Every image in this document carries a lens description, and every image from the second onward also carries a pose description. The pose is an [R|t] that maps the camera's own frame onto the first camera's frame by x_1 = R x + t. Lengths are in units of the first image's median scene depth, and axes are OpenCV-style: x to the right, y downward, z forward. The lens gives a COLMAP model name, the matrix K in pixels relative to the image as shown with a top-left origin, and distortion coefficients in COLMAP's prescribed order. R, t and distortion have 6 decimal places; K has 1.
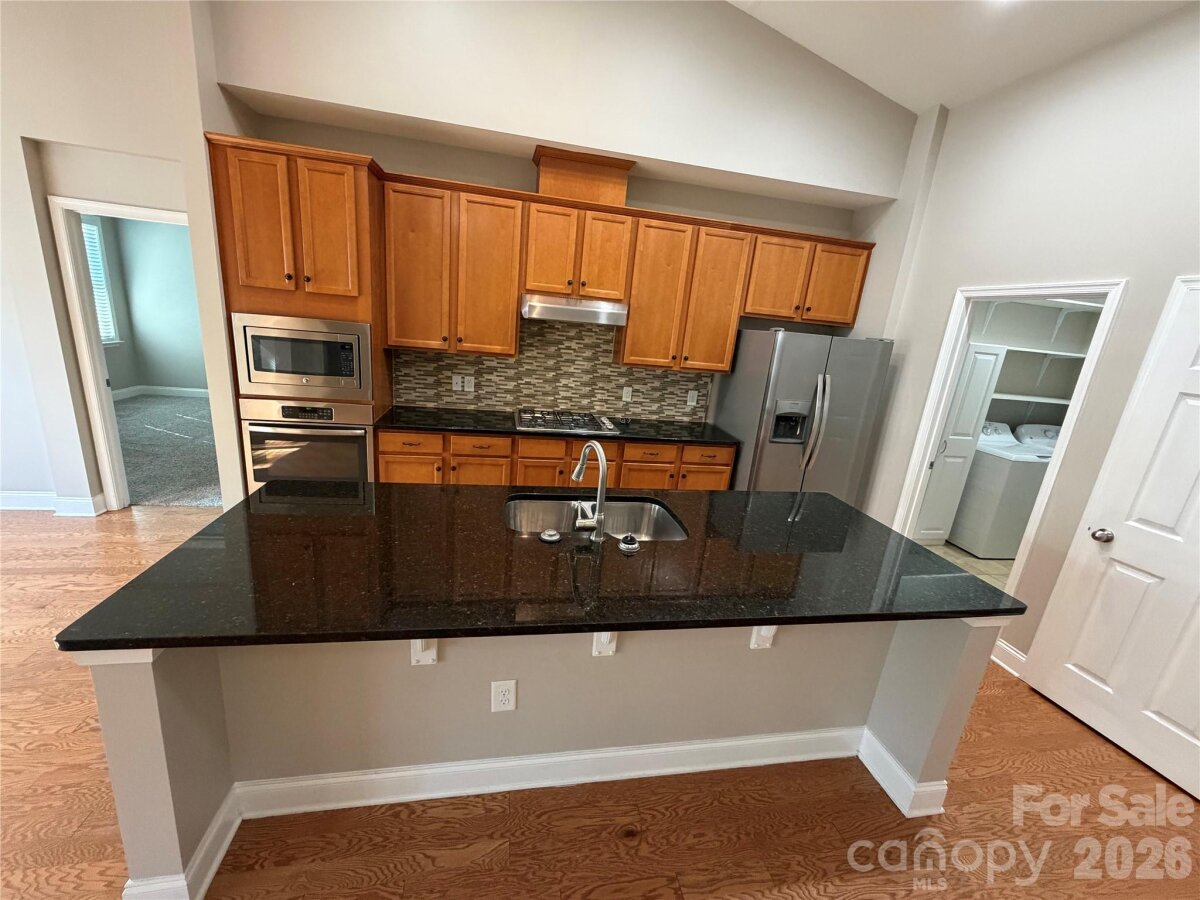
lens RADIAL K [[477.8, 0, 596.6], [0, 477.8, 448.6], [0, 0, 1]] dist [0.001246, -0.000220]
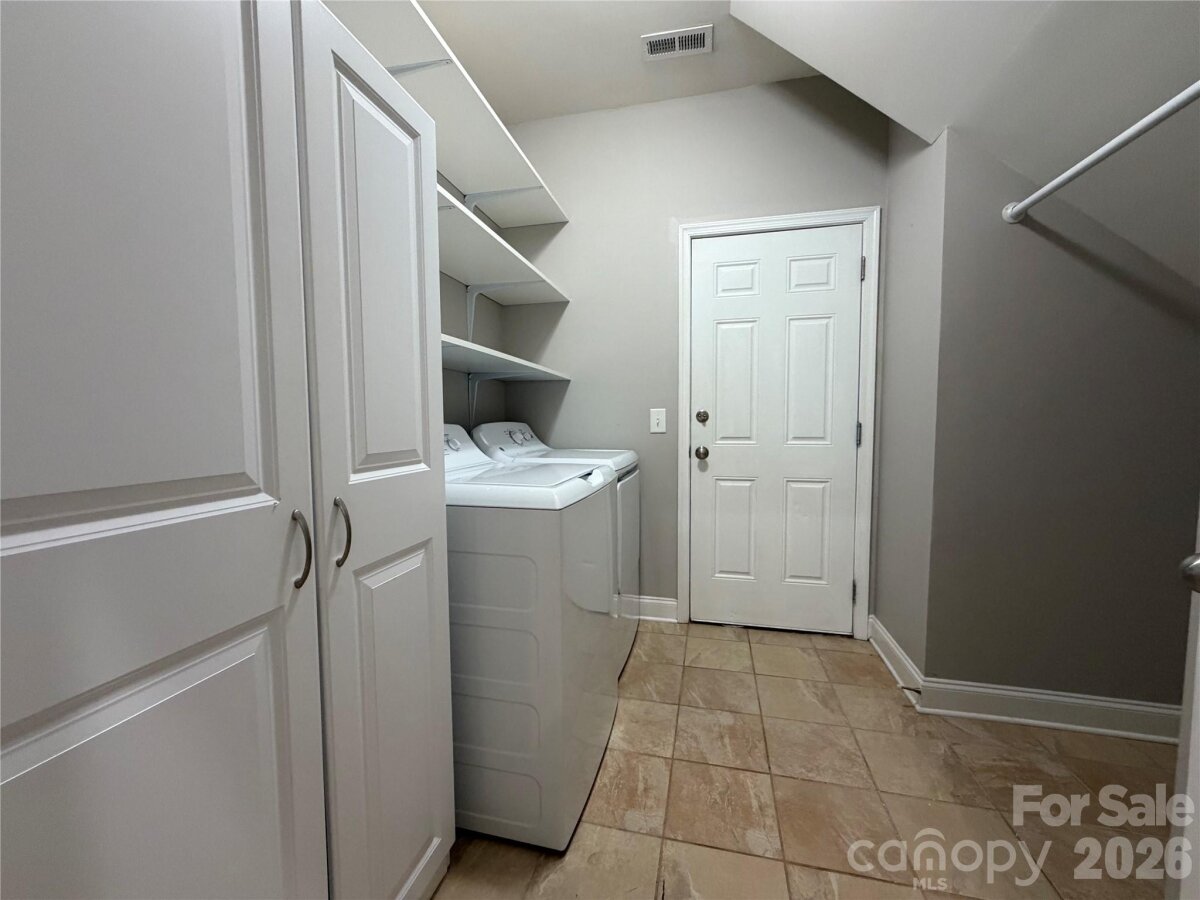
lens RADIAL K [[483.8, 0, 600.0], [0, 483.8, 450.0], [0, 0, 1]] dist [-0.001685, 0.000179]
pose [[0.401518, -0.155980, 0.902471, 0.658736], [0.284650, 0.957842, 0.038907, -0.015675], [-0.870493, 0.241266, 0.428991, 0.900618]]
